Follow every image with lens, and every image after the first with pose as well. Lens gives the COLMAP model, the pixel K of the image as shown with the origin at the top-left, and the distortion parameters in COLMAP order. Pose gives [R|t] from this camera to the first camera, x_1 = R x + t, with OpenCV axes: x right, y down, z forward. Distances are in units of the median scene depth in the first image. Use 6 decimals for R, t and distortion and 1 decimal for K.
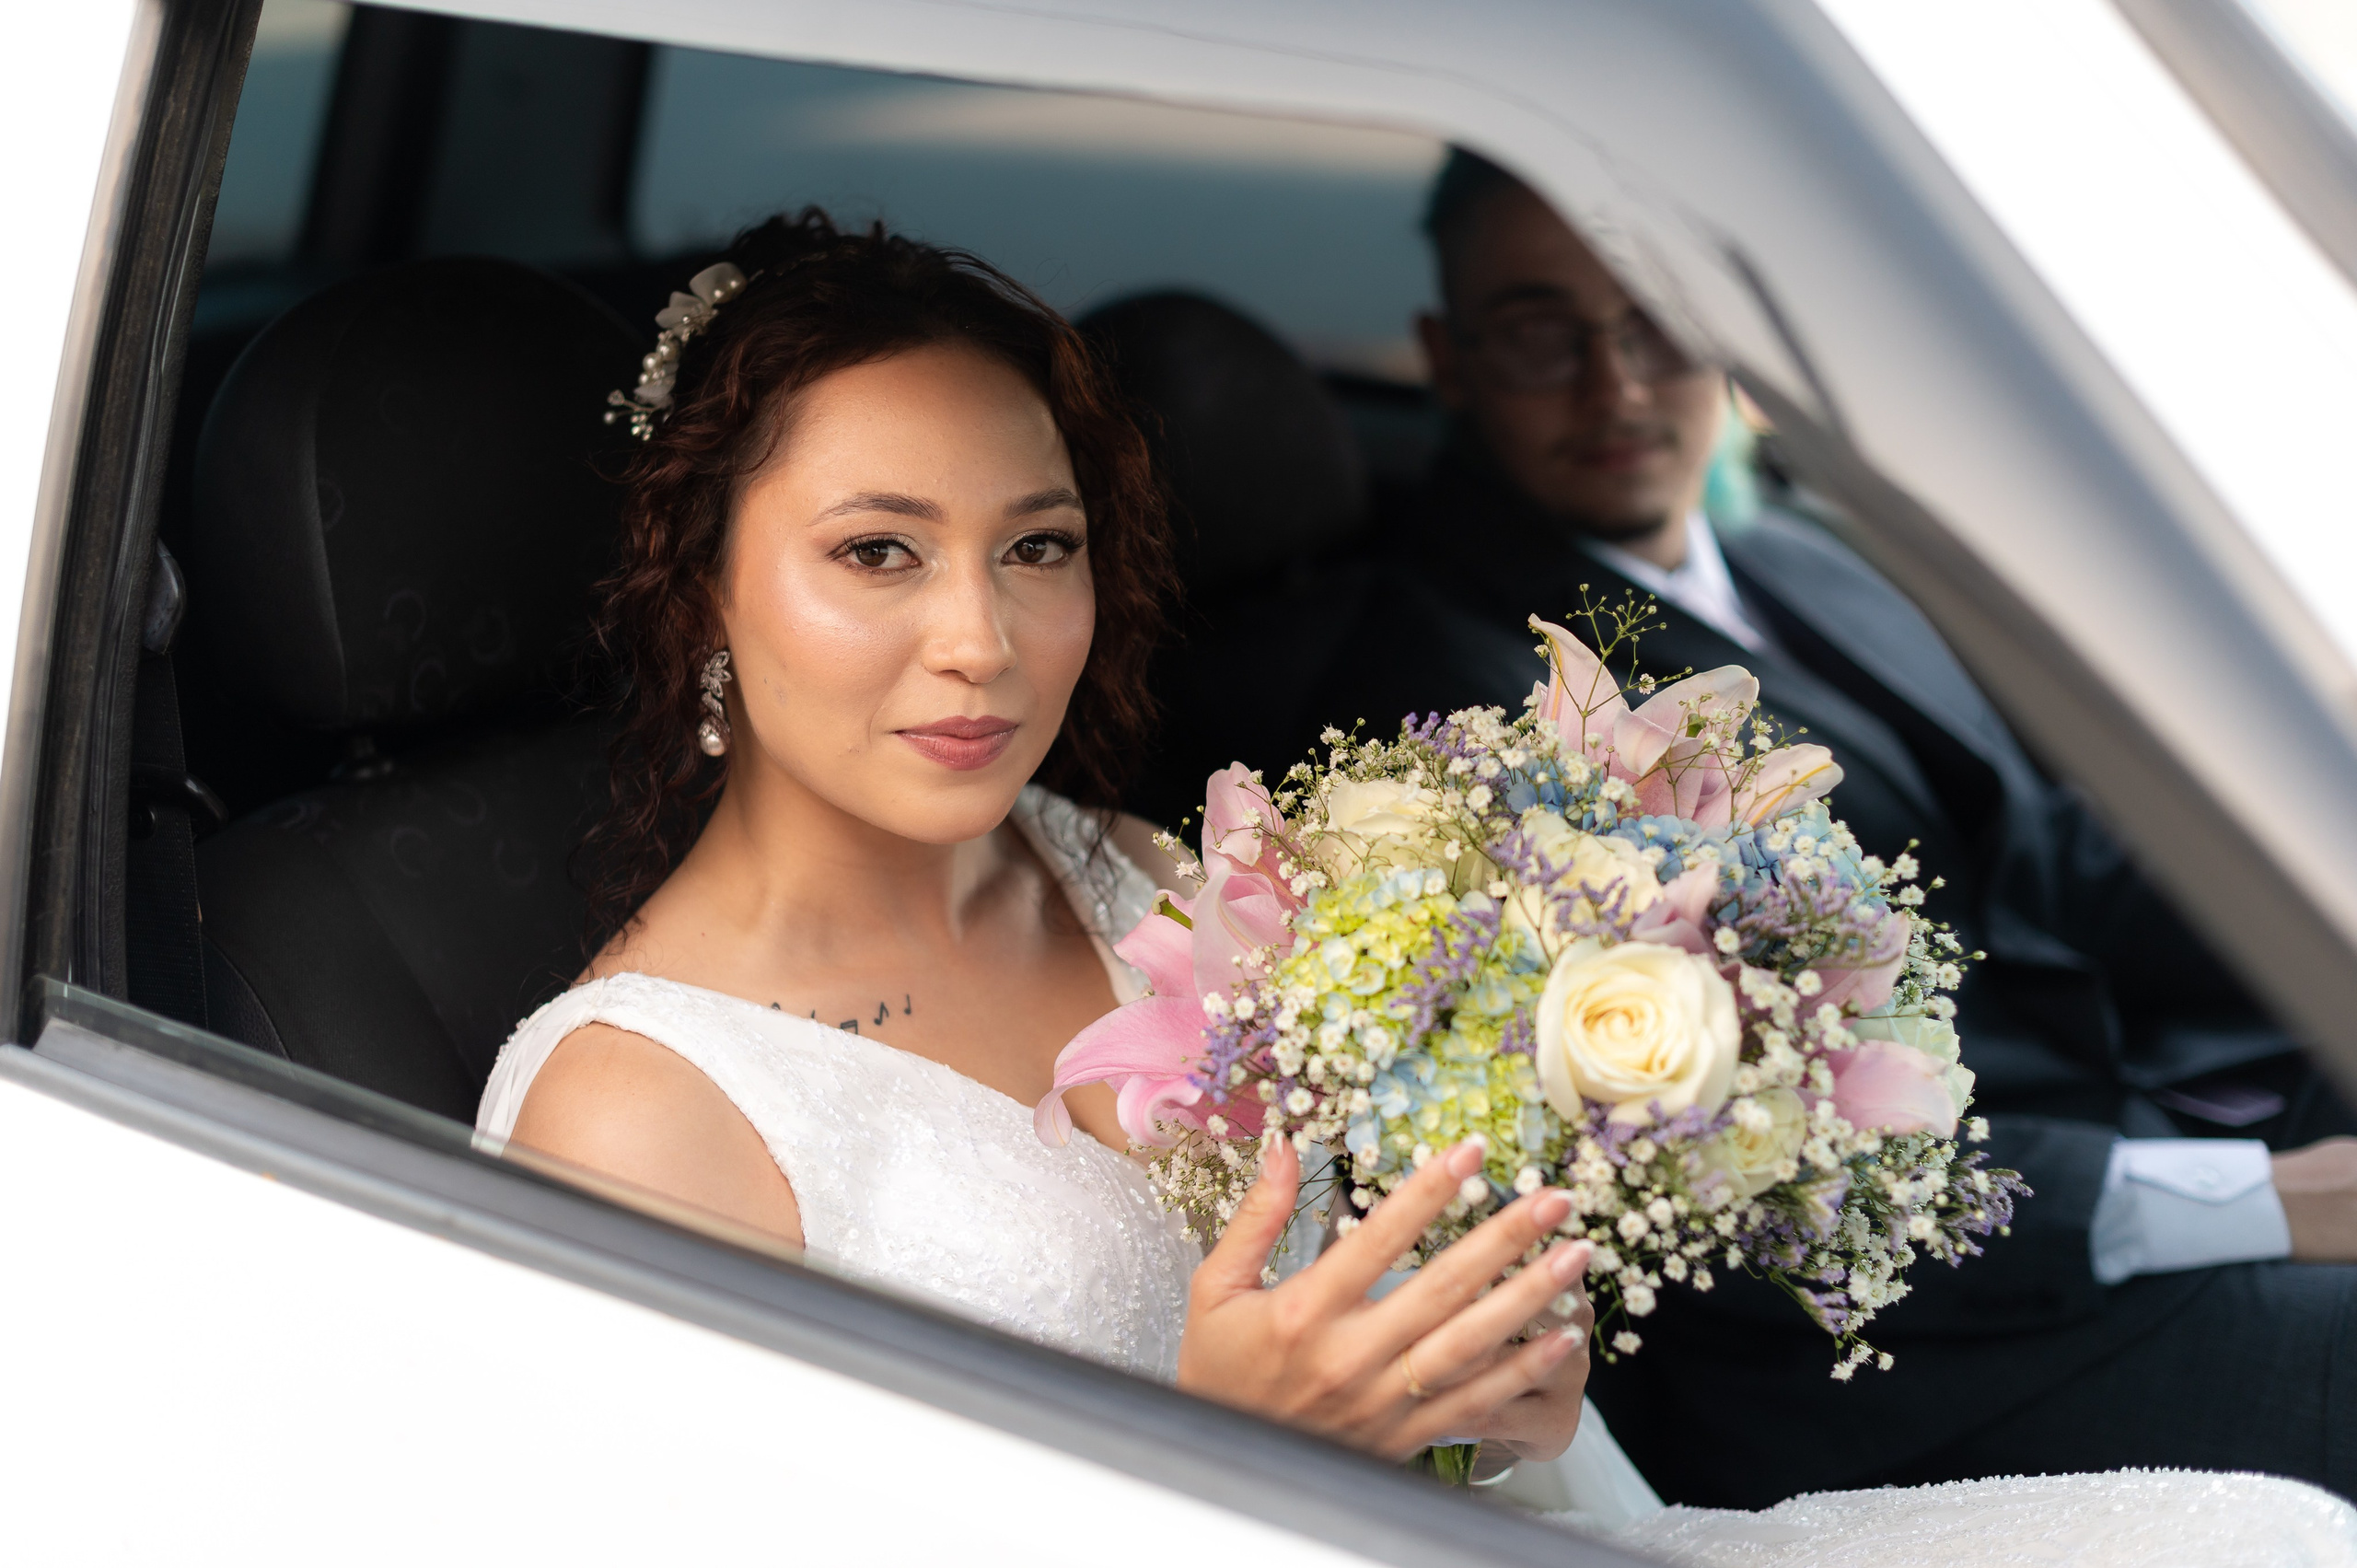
lens RADIAL K [[3525.9, 0, 1178.5], [0, 3525.9, 784.0], [0, 0, 1]] dist [0.001140, 0.142994]
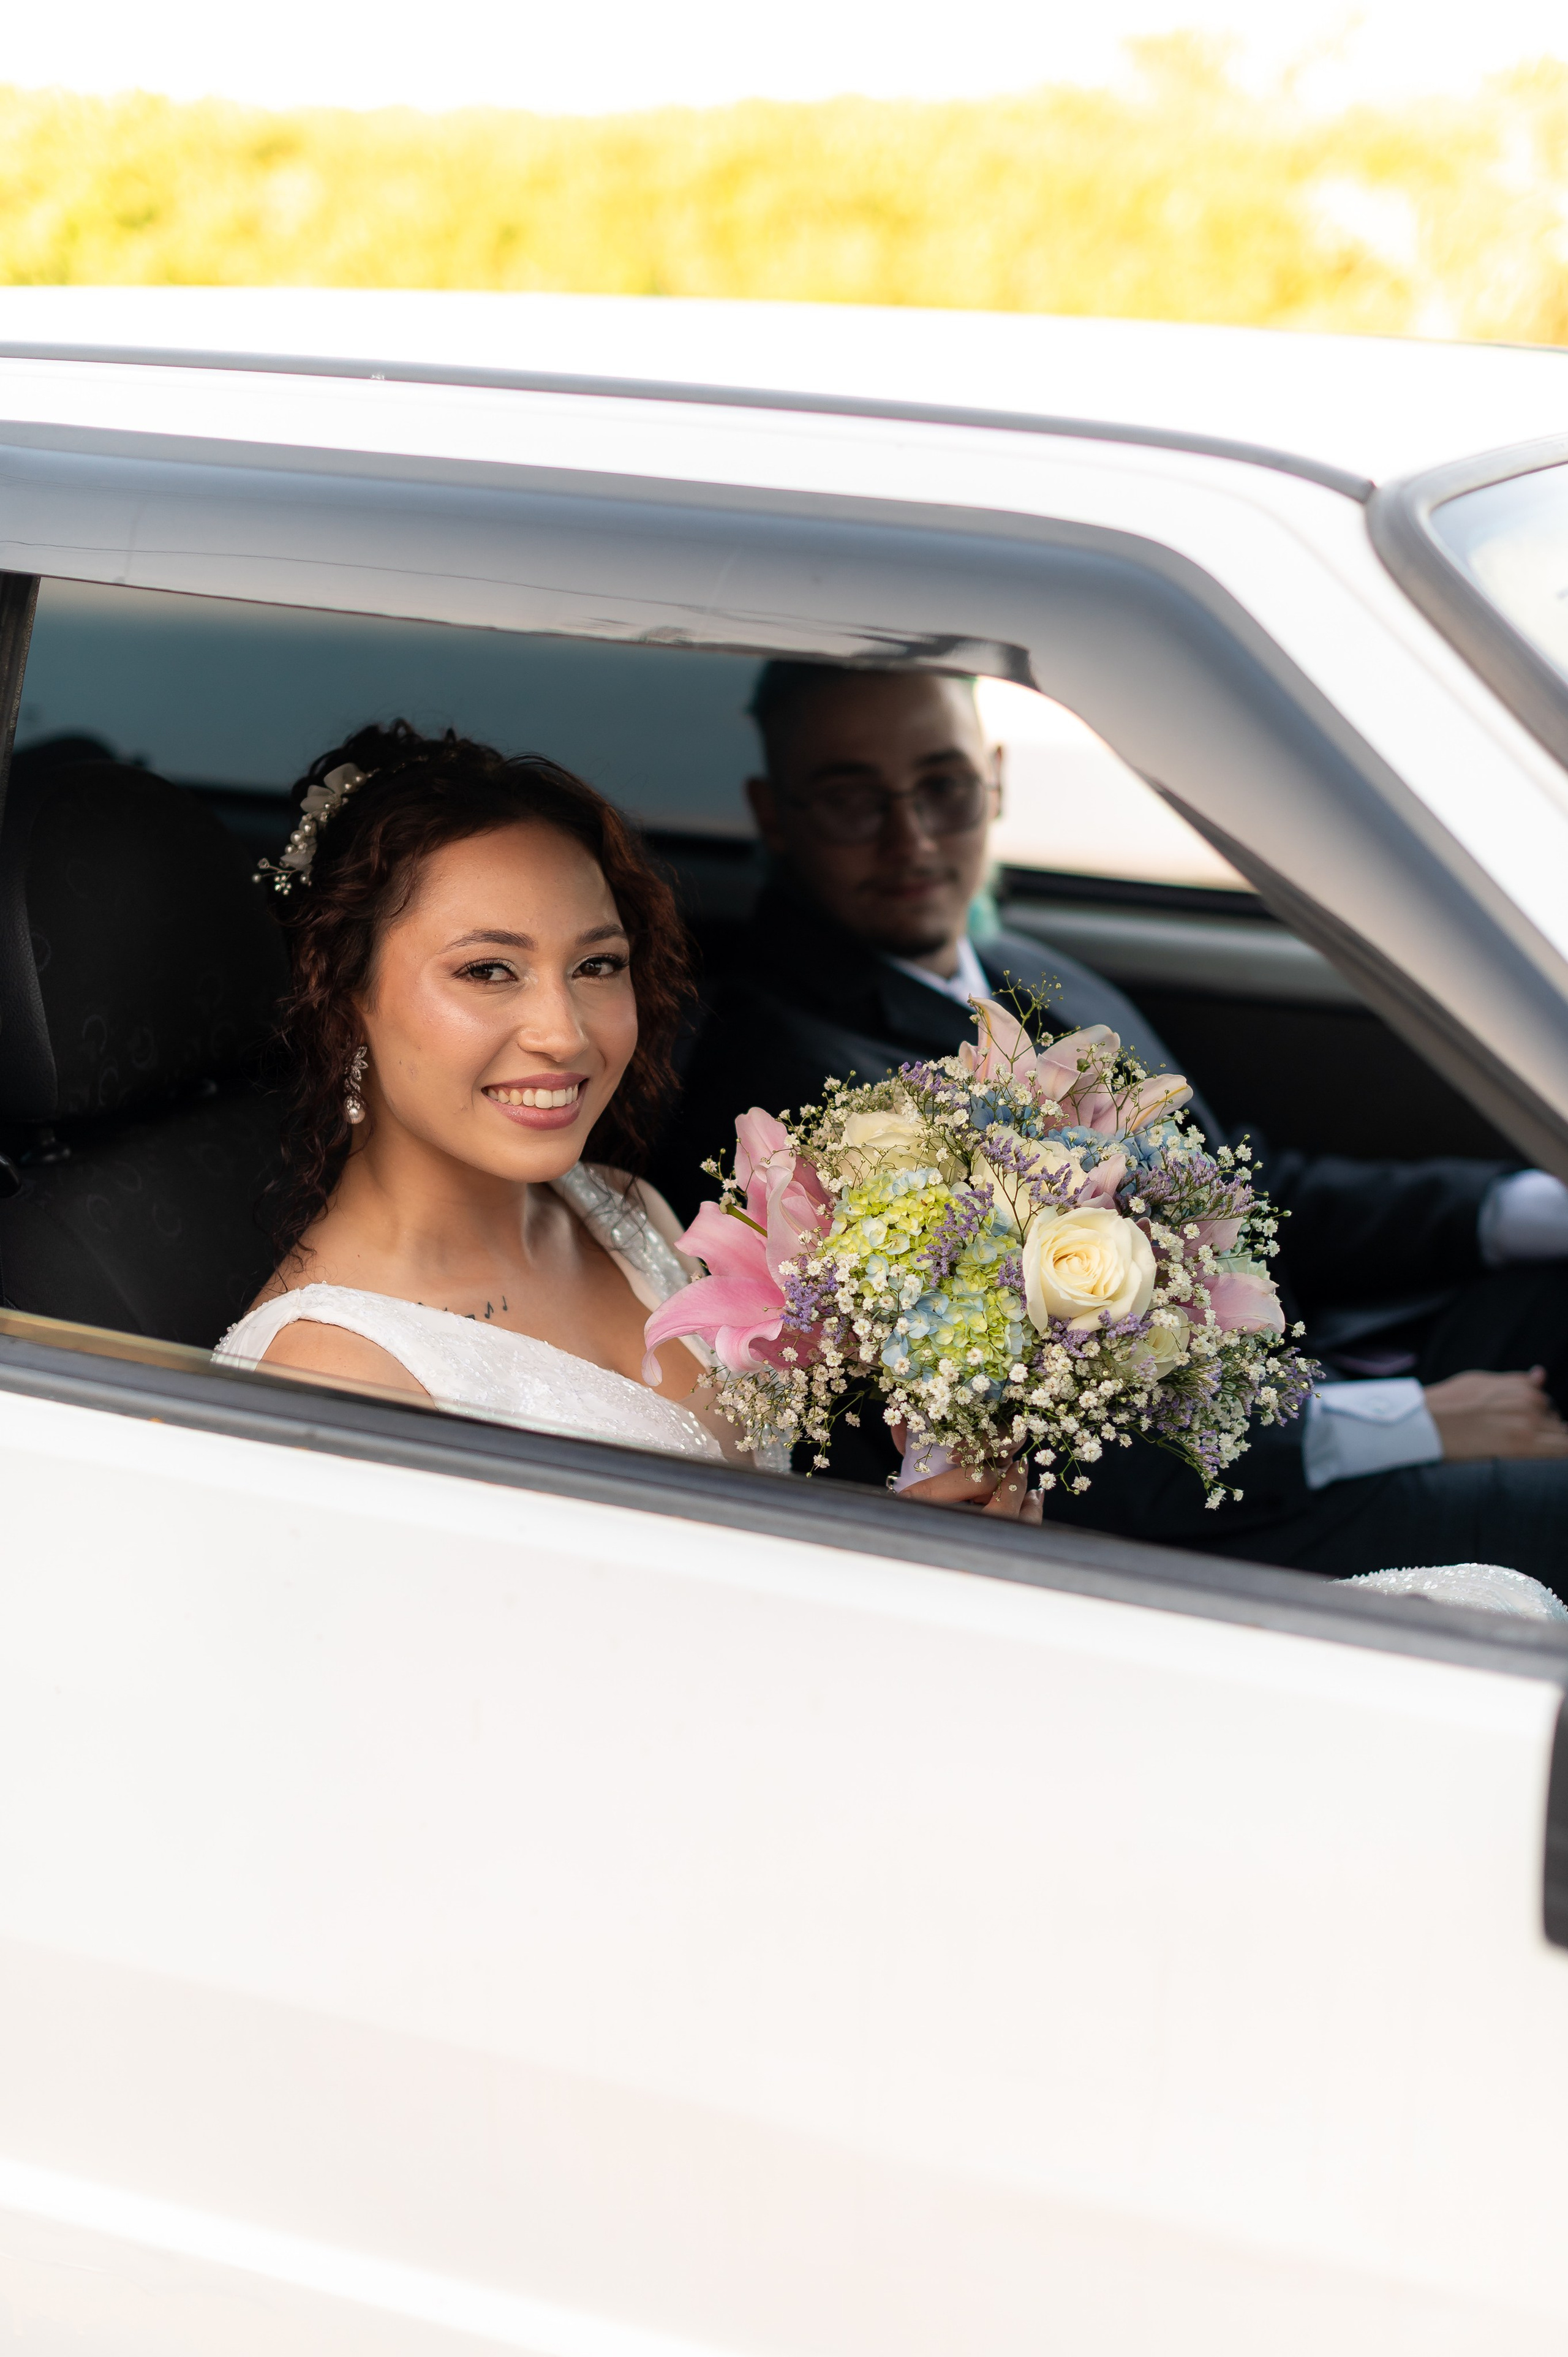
lens RADIAL K [[3487.4, 0, 719.0], [0, 3487.4, 1213.0], [0, 0, 1]] dist [-0.124801, 1.225714]
pose [[0.985354, -0.046897, 0.163946, -0.249881], [0.048468, 0.998809, -0.005594, 0.046451], [-0.163488, 0.013458, 0.986454, -0.397838]]
